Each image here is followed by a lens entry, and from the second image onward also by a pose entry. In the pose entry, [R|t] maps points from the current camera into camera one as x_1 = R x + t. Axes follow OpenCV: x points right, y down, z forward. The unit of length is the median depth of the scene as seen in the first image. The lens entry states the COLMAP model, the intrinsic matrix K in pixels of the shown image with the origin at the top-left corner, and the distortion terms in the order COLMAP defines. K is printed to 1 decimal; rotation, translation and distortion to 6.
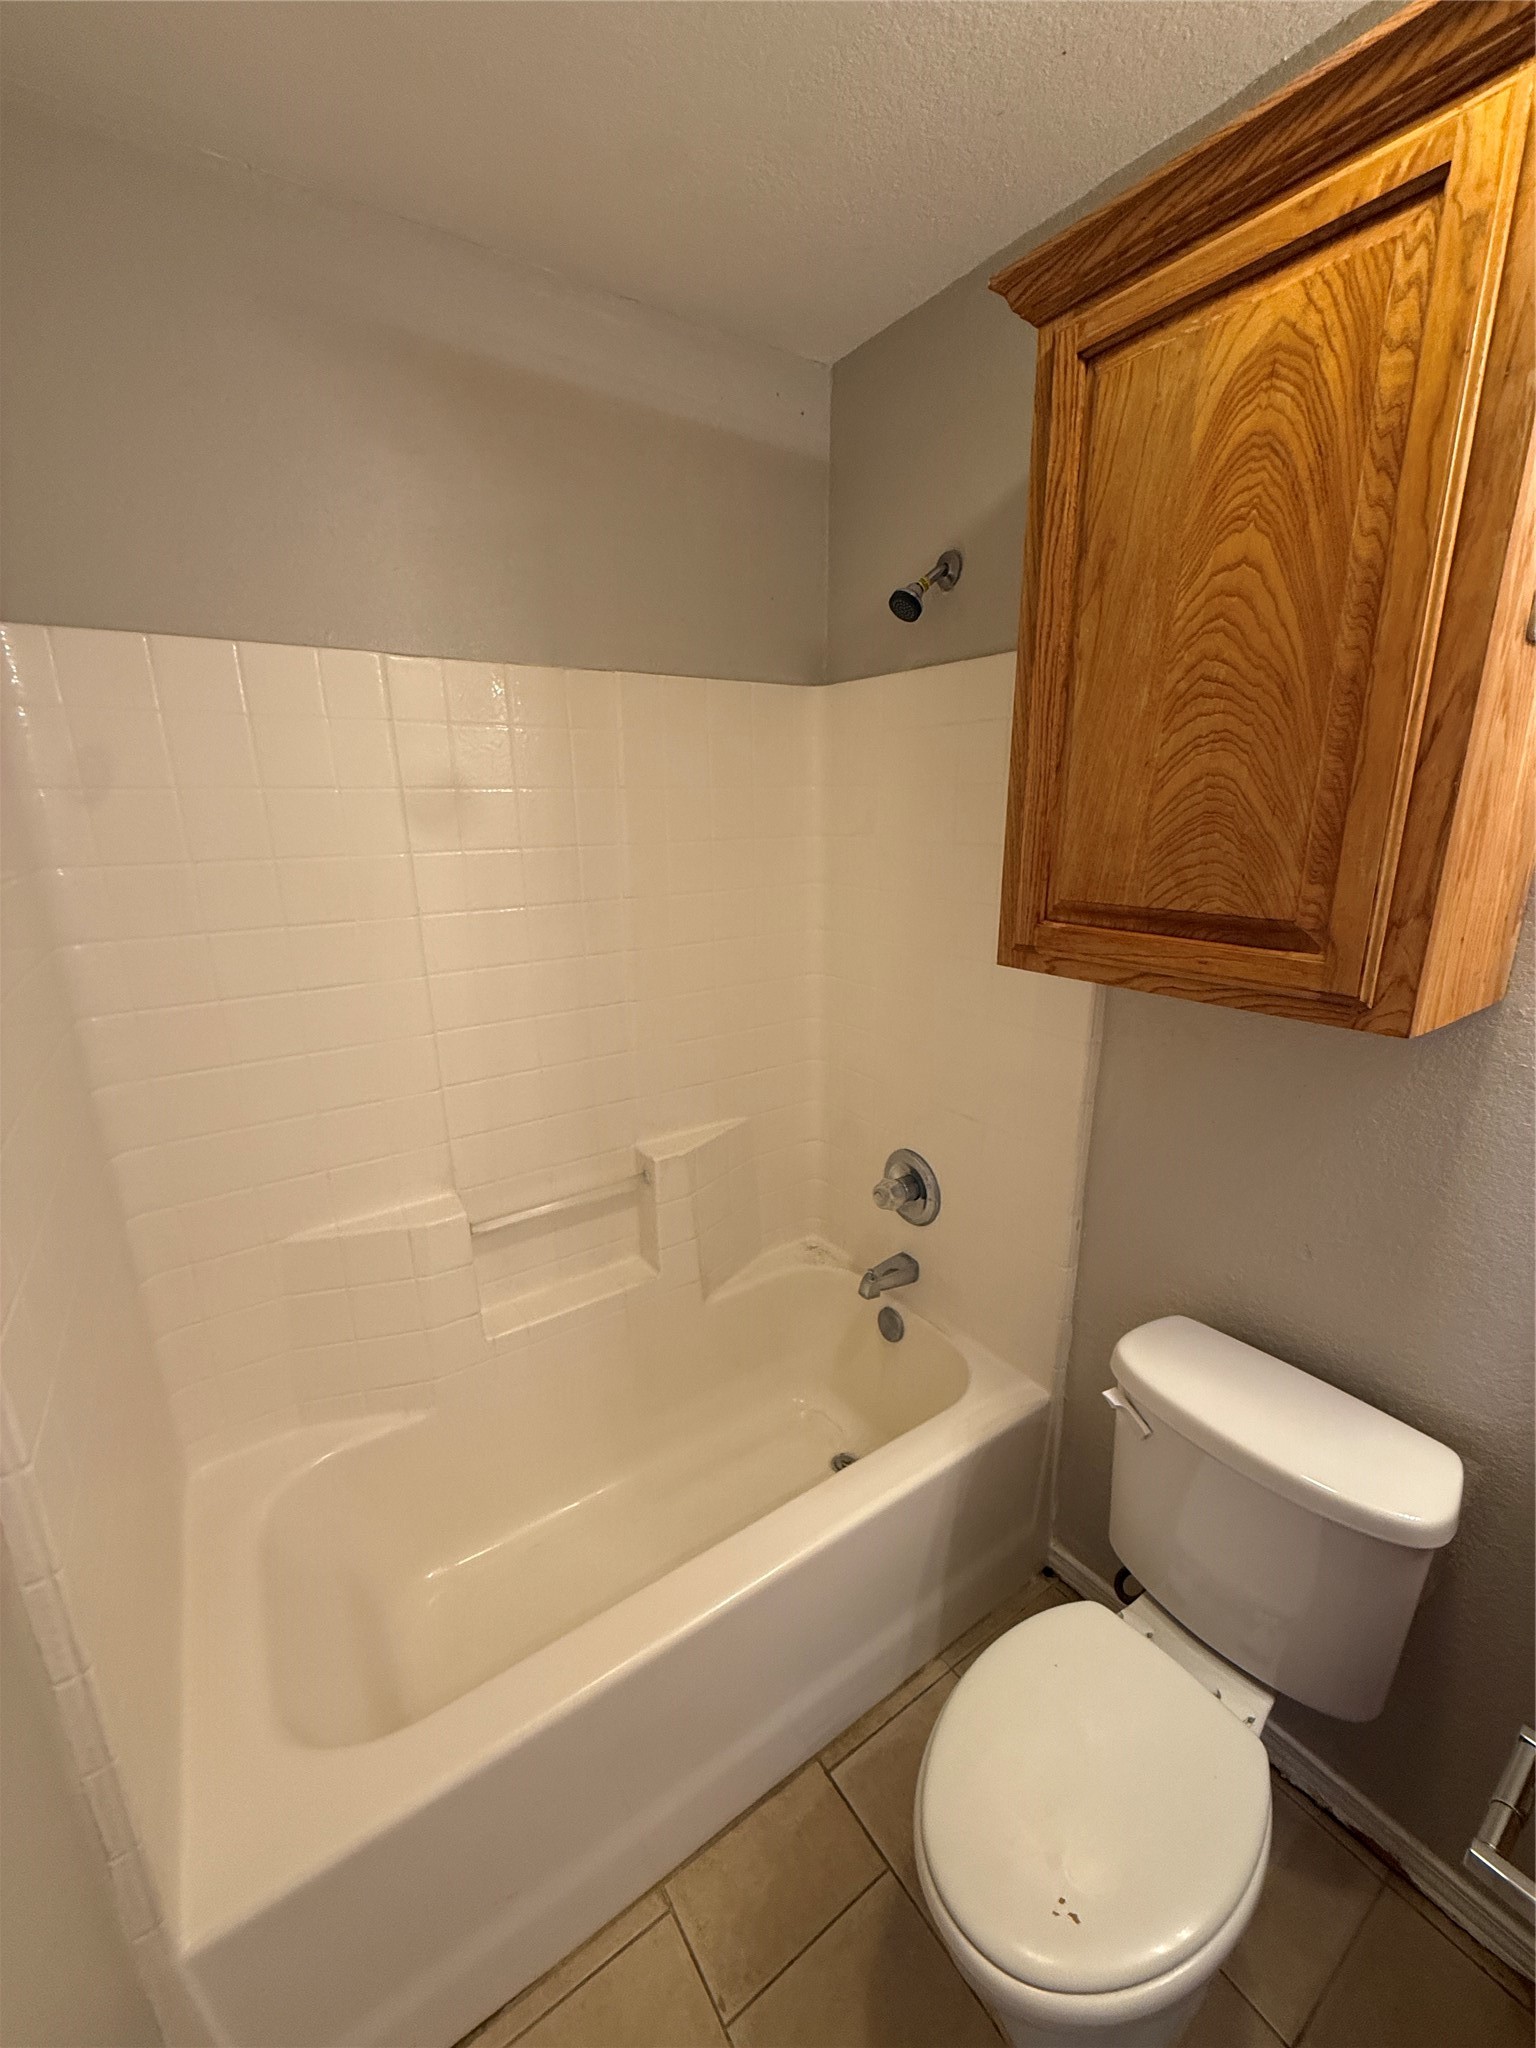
lens RADIAL K [[821.7, 0, 768.0], [0, 821.7, 1024.0], [0, 0, 1]] dist [0.000500, -0.000460]
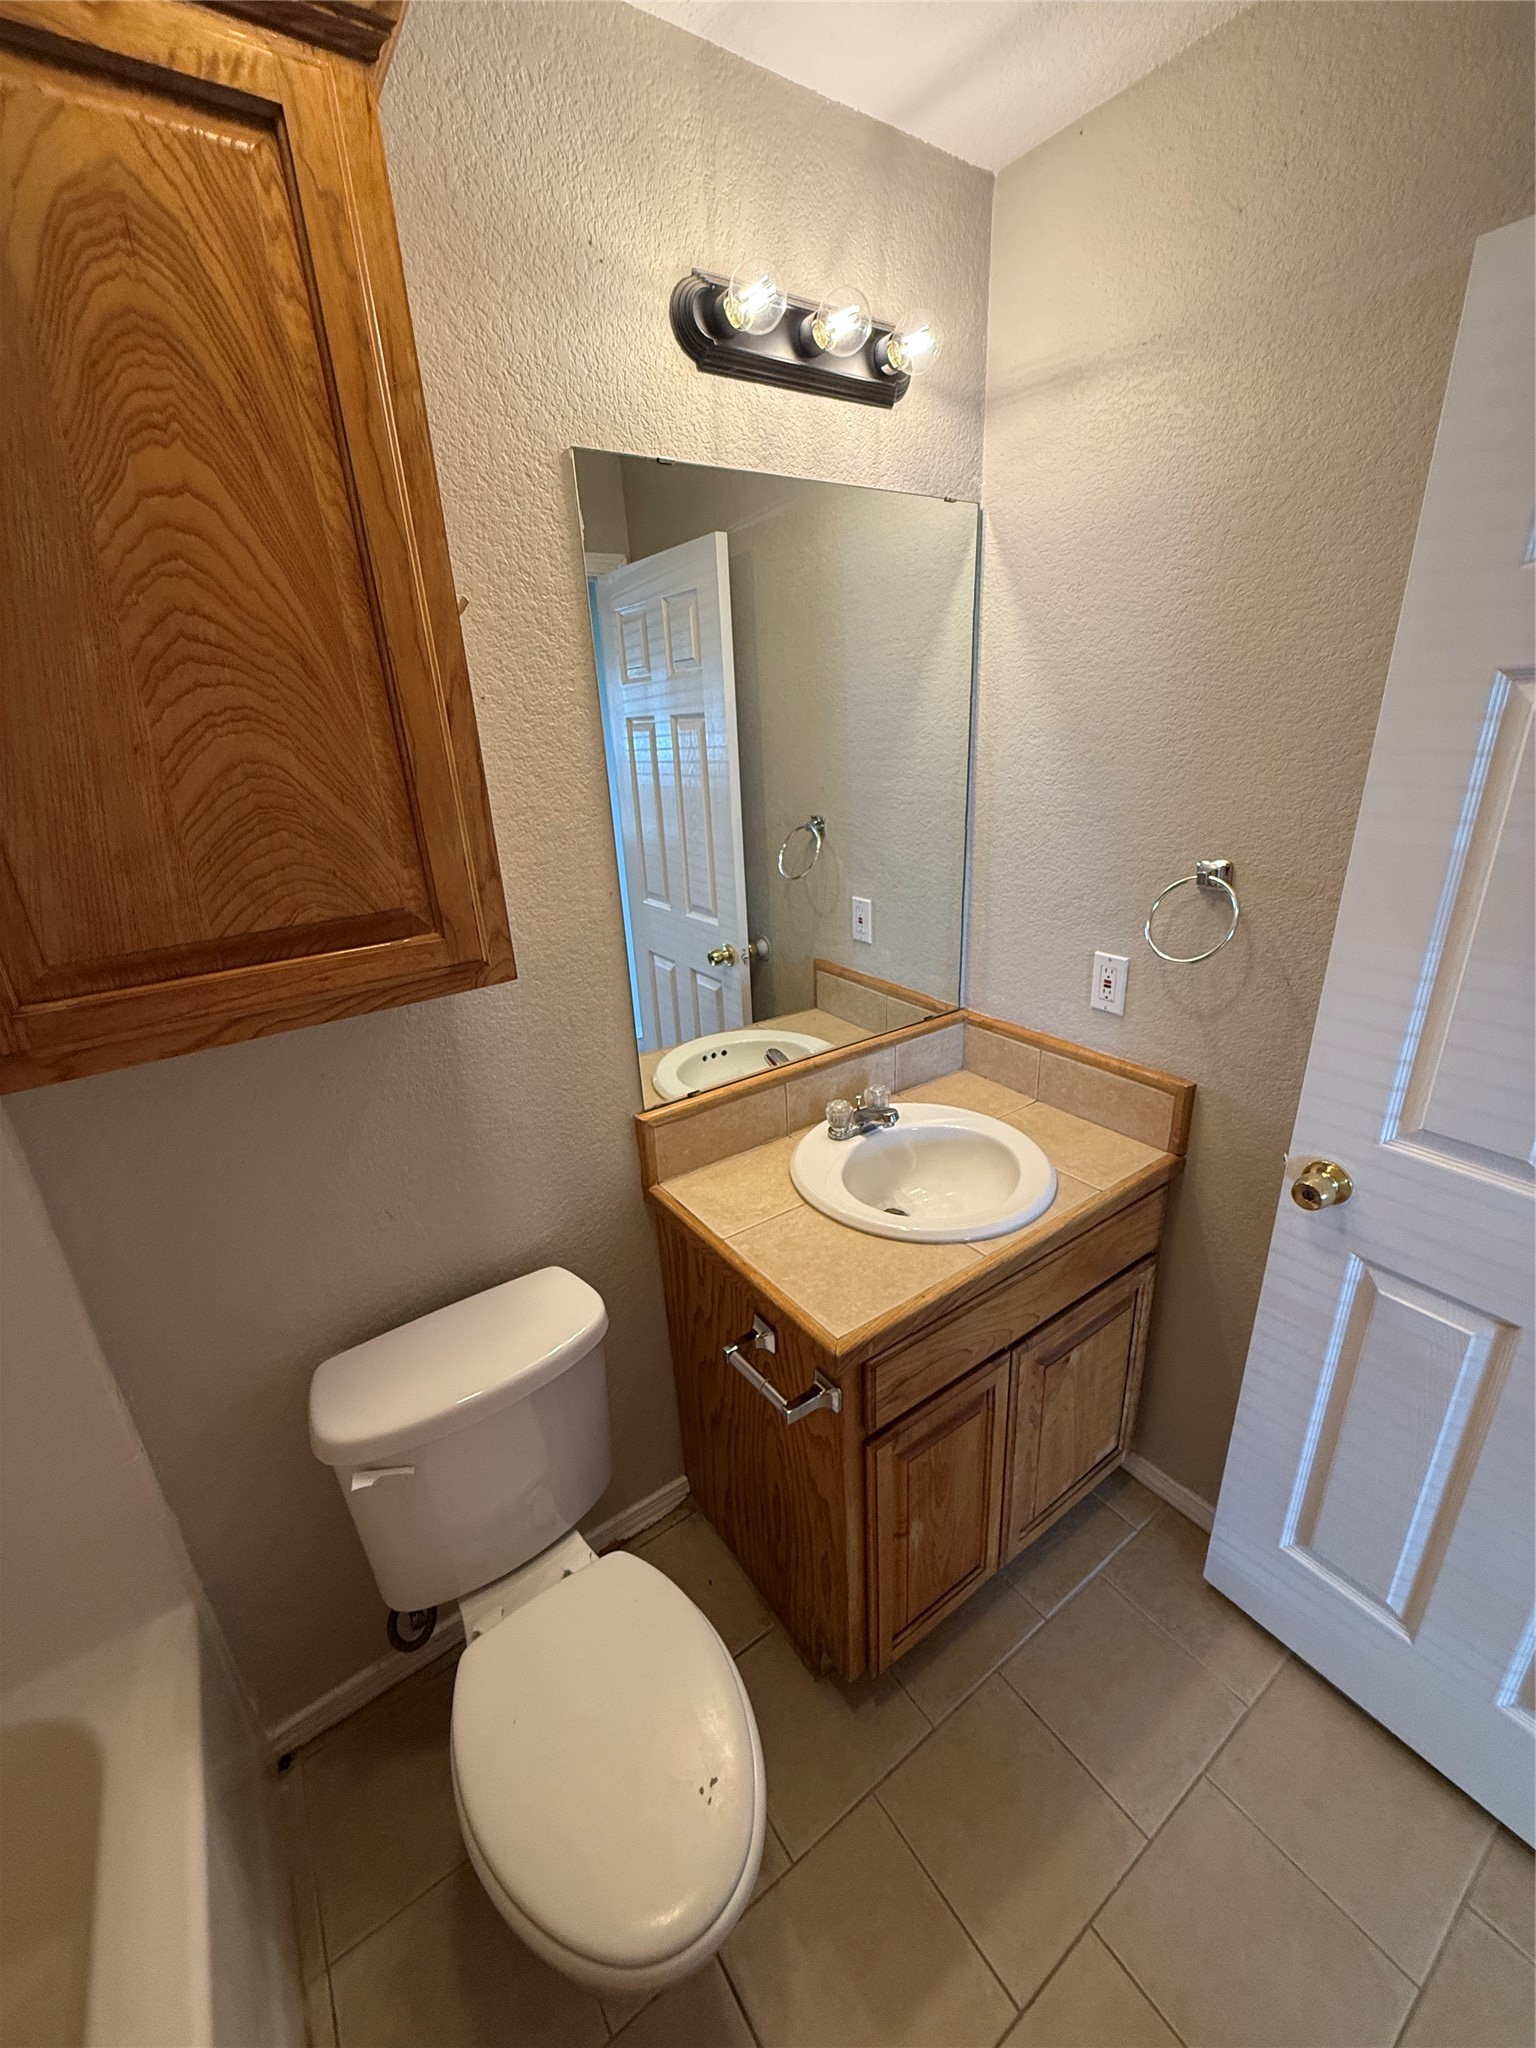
lens RADIAL K [[821.7, 0, 768.0], [0, 821.7, 1024.0], [0, 0, 1]] dist [0.000500, -0.000460]
pose [[-0.010802, -0.342909, 0.939306, -0.331753], [0.301578, 0.894503, 0.330021, -0.192246], [-0.953380, 0.286839, 0.093752, 0.529193]]
